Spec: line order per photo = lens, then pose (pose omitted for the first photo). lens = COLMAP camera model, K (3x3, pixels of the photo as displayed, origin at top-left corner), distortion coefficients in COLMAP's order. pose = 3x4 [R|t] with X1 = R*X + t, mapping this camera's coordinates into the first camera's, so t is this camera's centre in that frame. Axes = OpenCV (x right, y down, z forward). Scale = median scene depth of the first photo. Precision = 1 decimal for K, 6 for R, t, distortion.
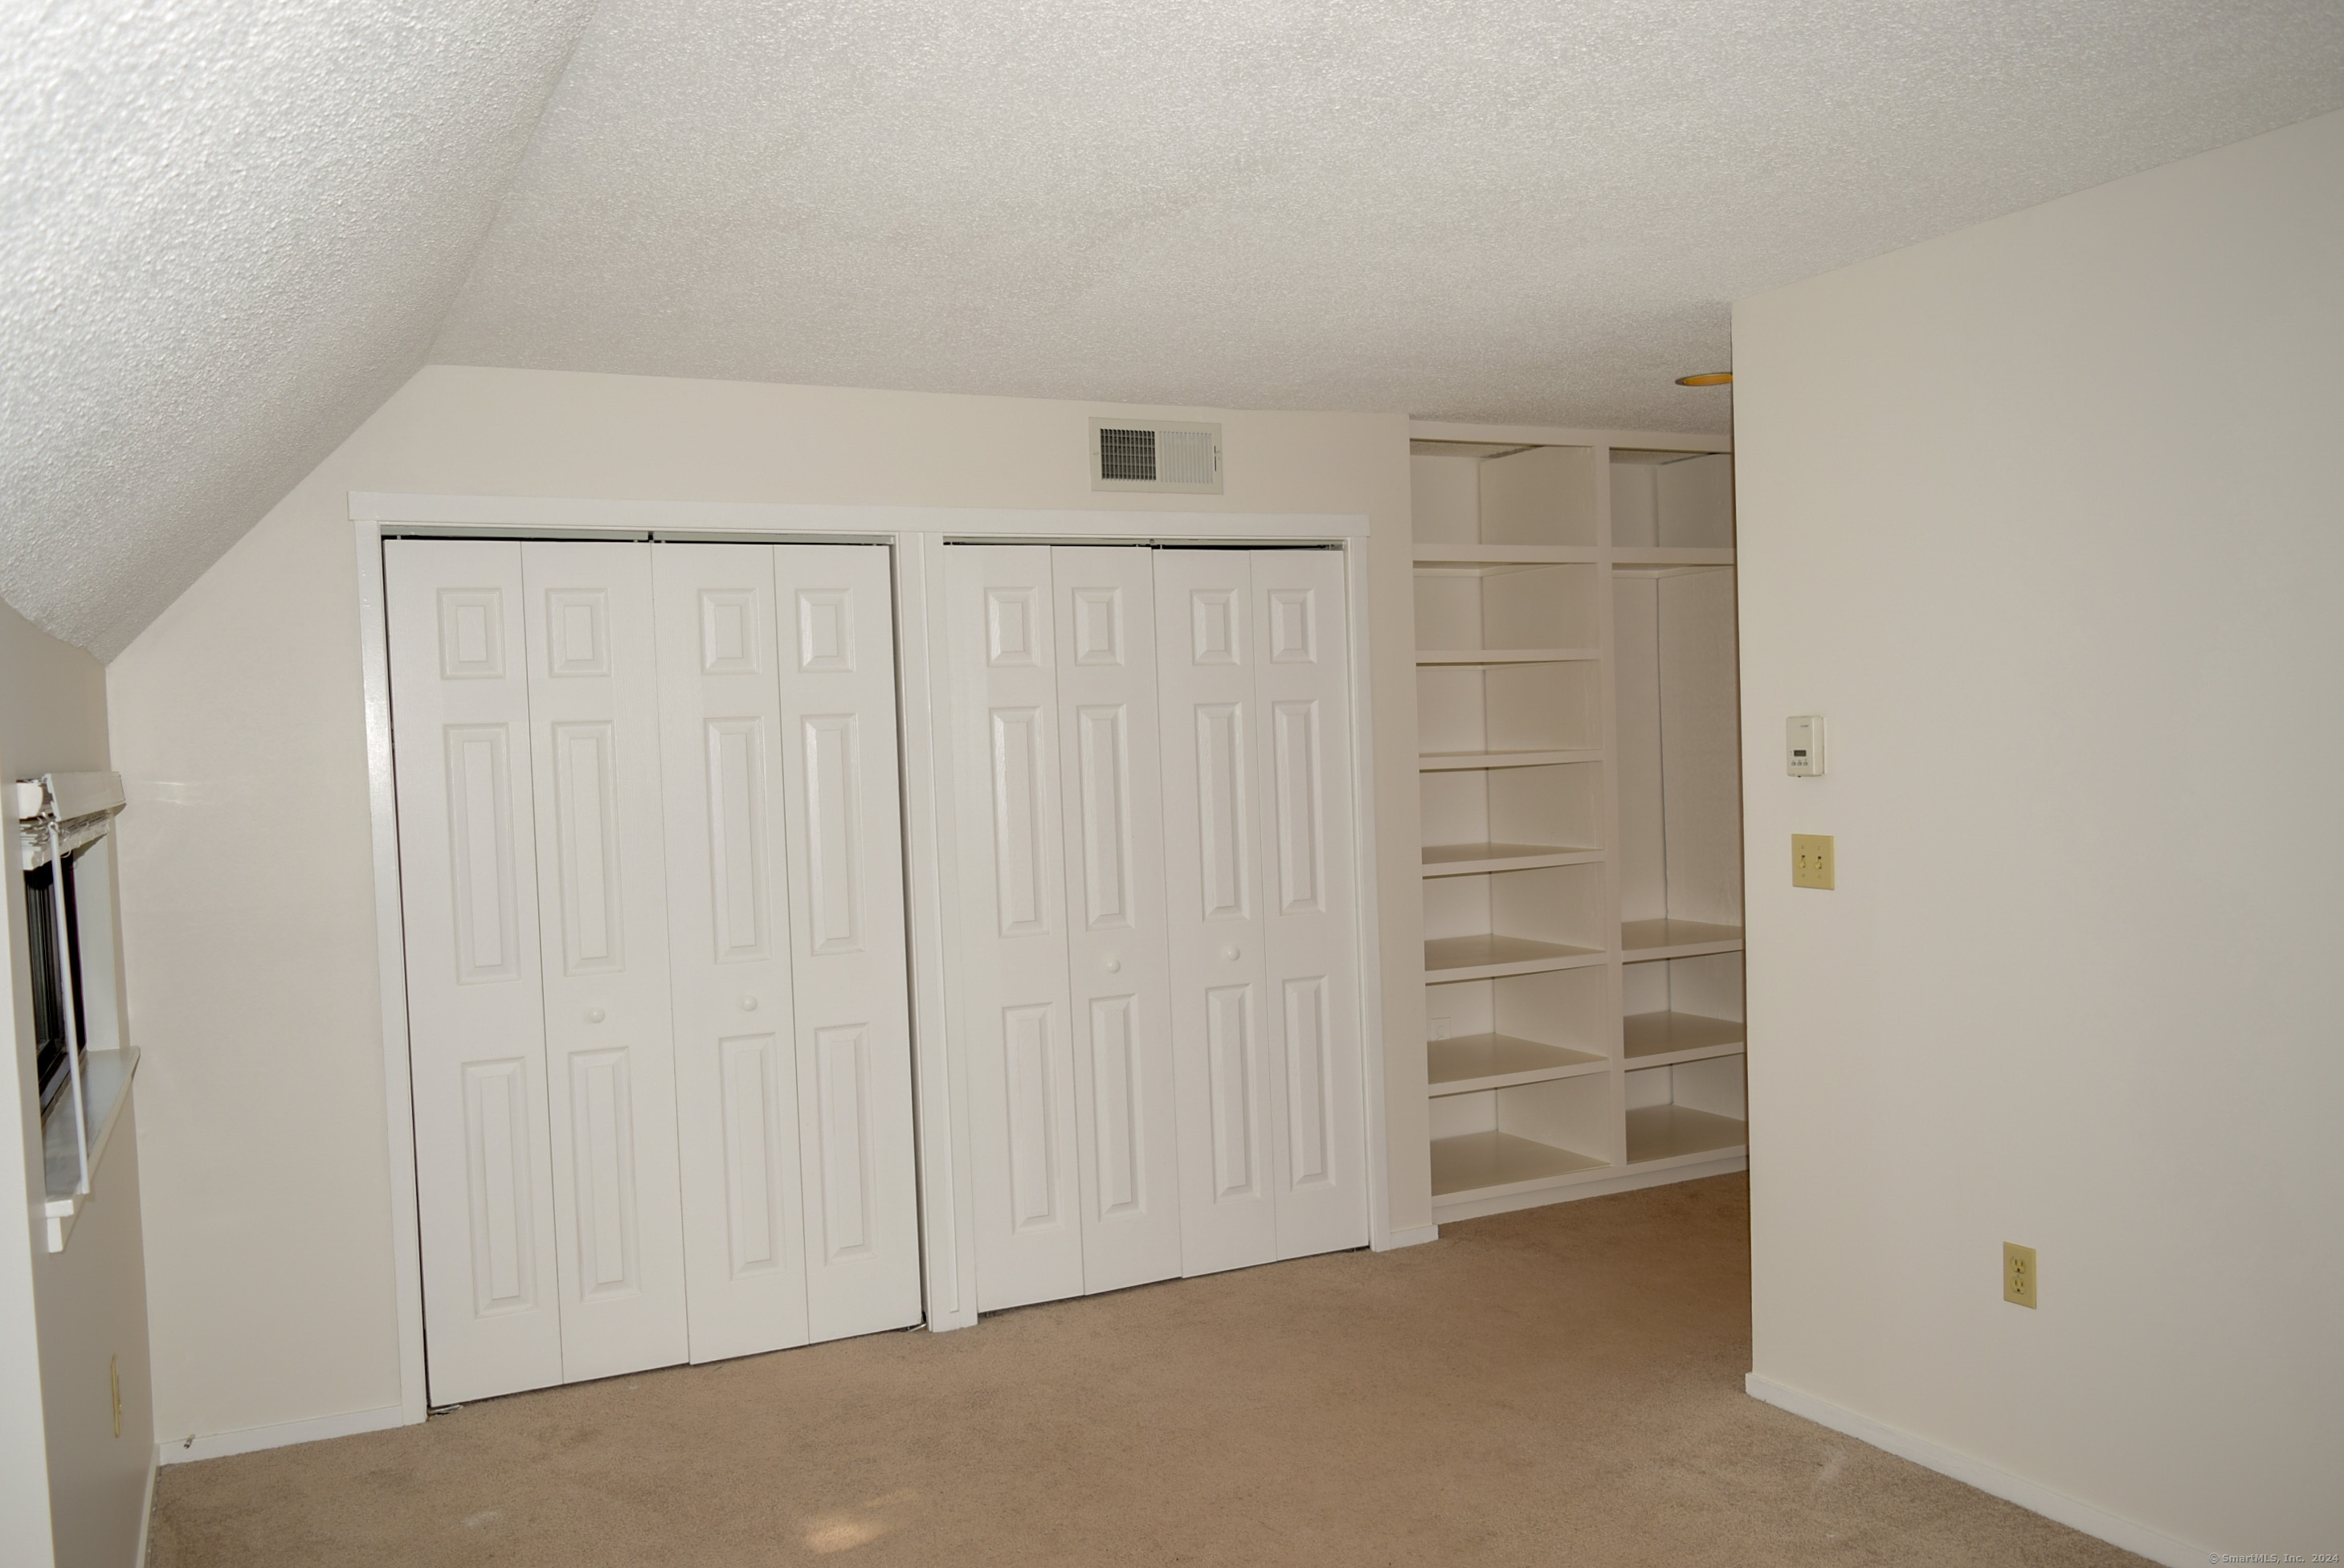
lens RADIAL K [[1828.0, 0, 1172.0], [0, 1828.0, 784.0], [0, 0, 1]] dist [-0.066409, -0.003857]
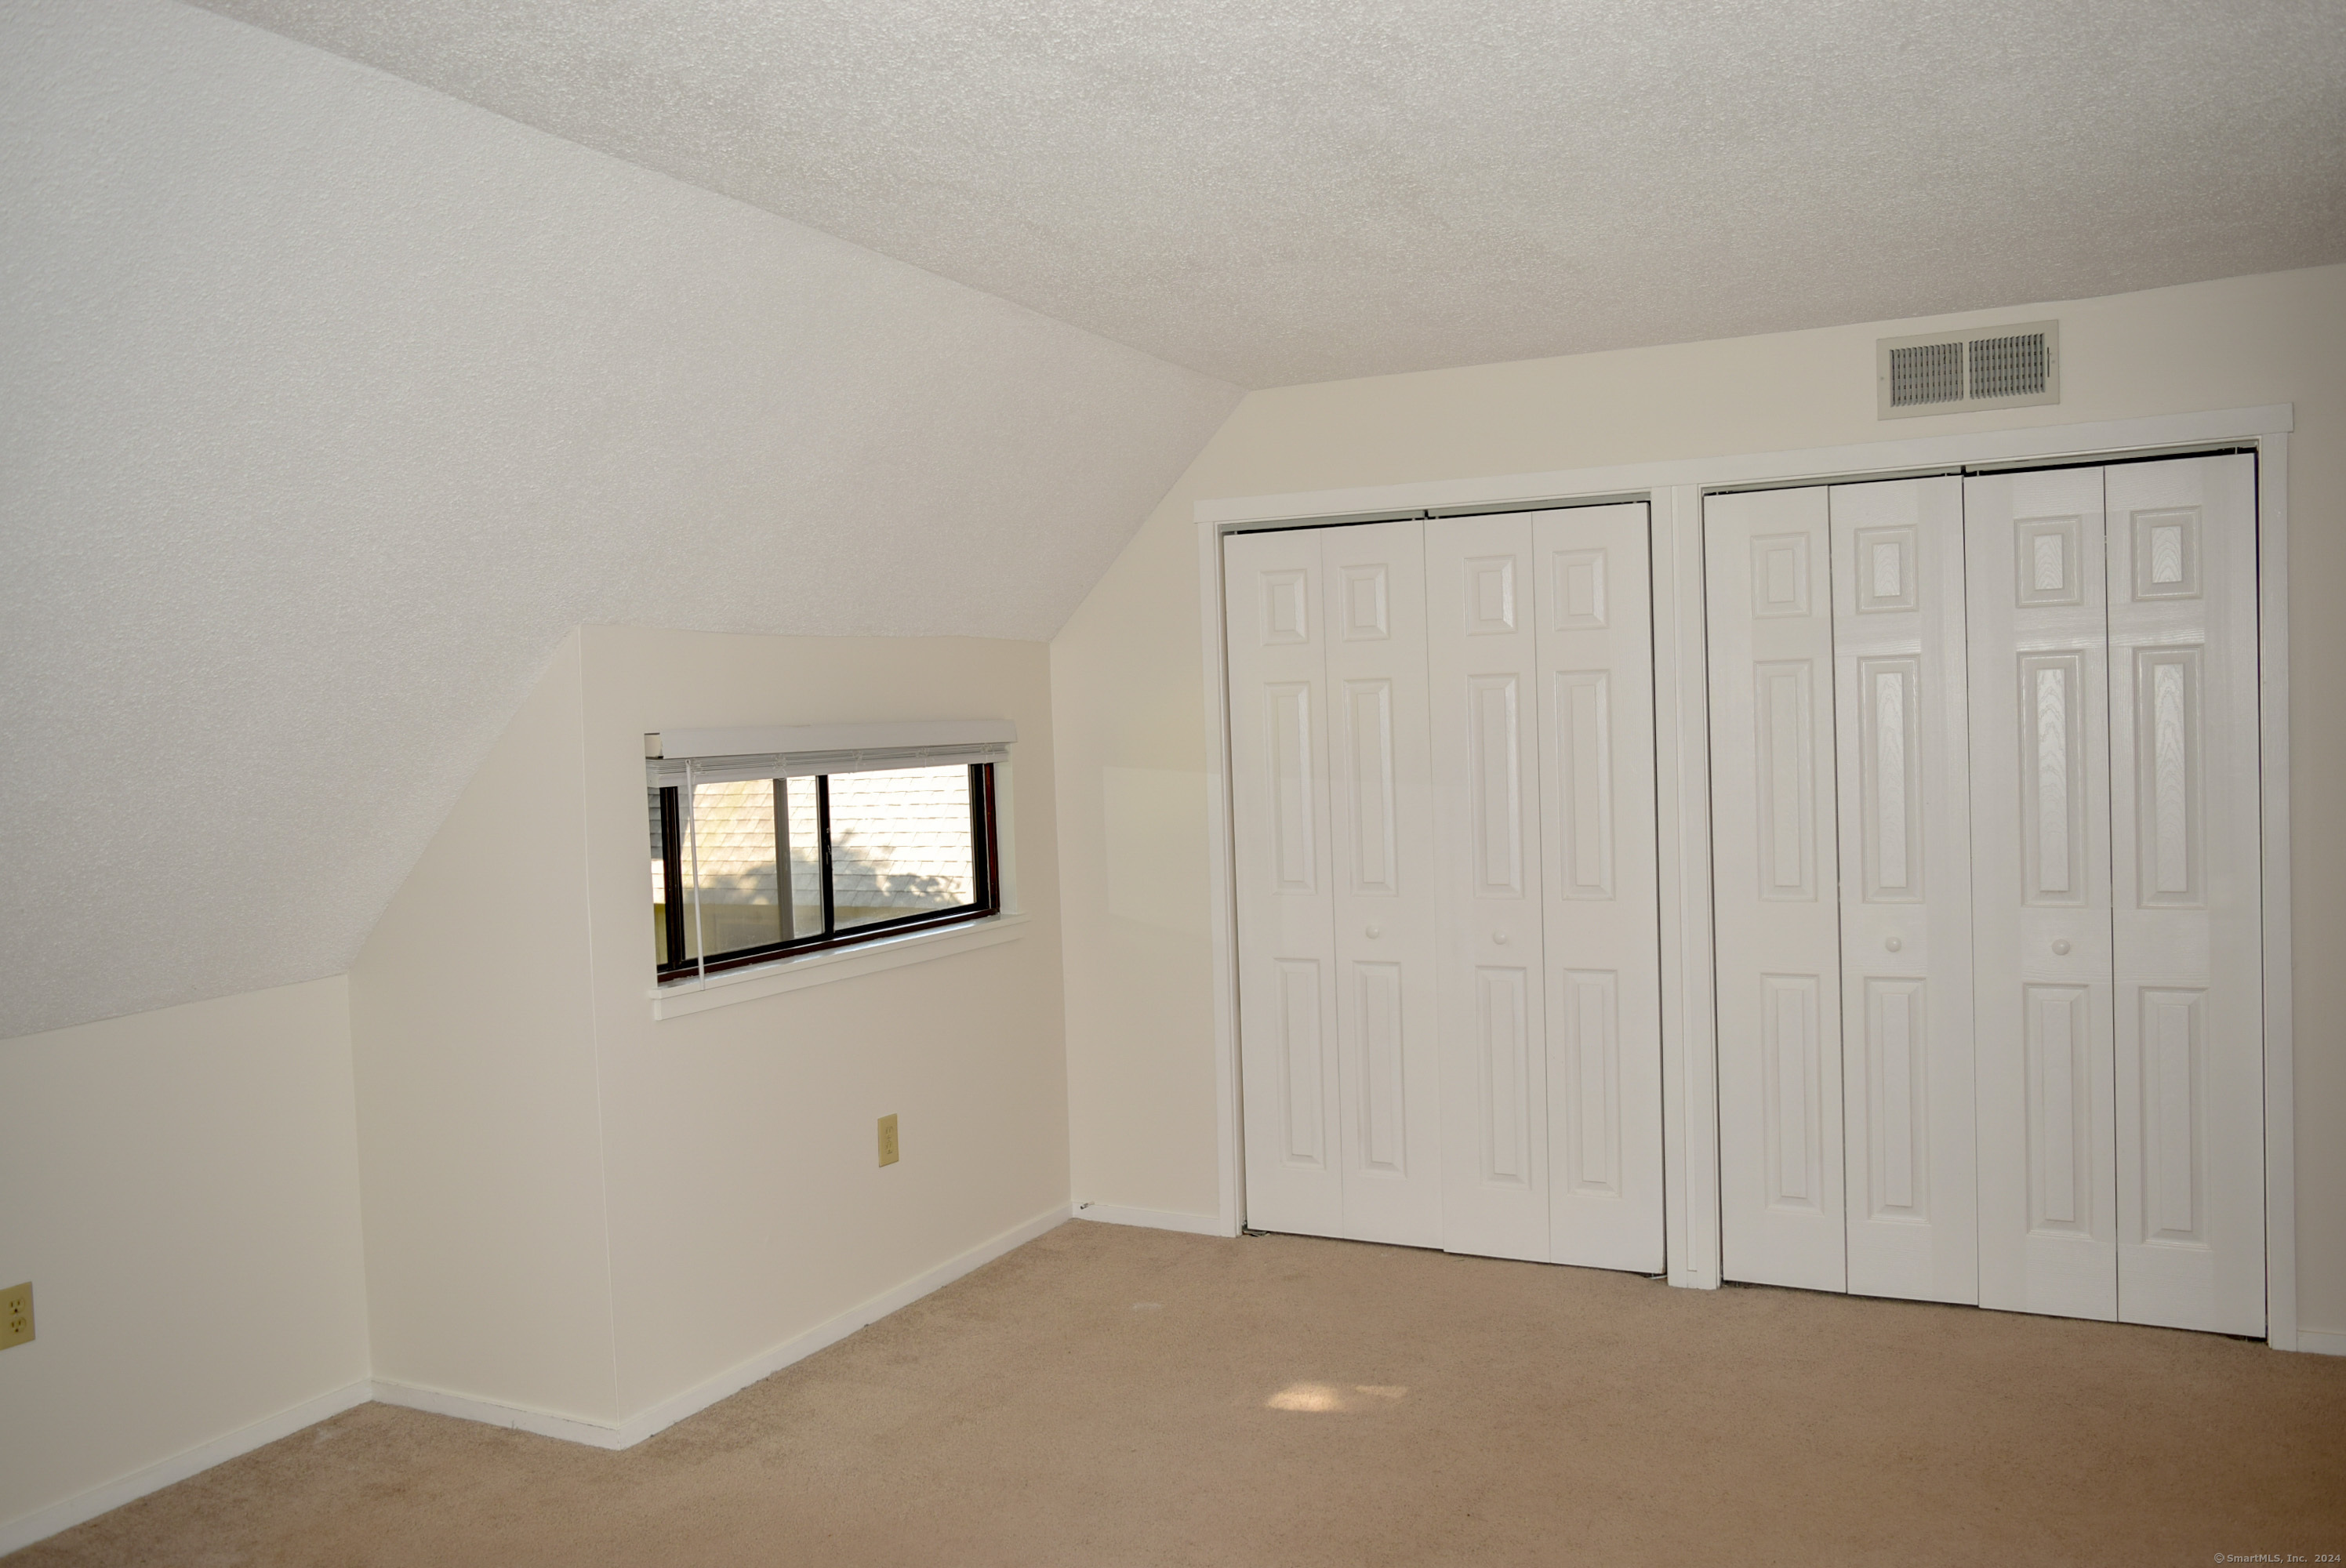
lens RADIAL K [[1762.0, 0, 1173.0], [0, 1762.0, 784.0], [0, 0, 1]] dist [-0.128891, 0.078843]
pose [[0.577152, 0.047782, -0.815237, 0.476229], [-0.007294, 0.998549, 0.053362, -0.024693], [0.816604, -0.024852, 0.576663, 0.227360]]
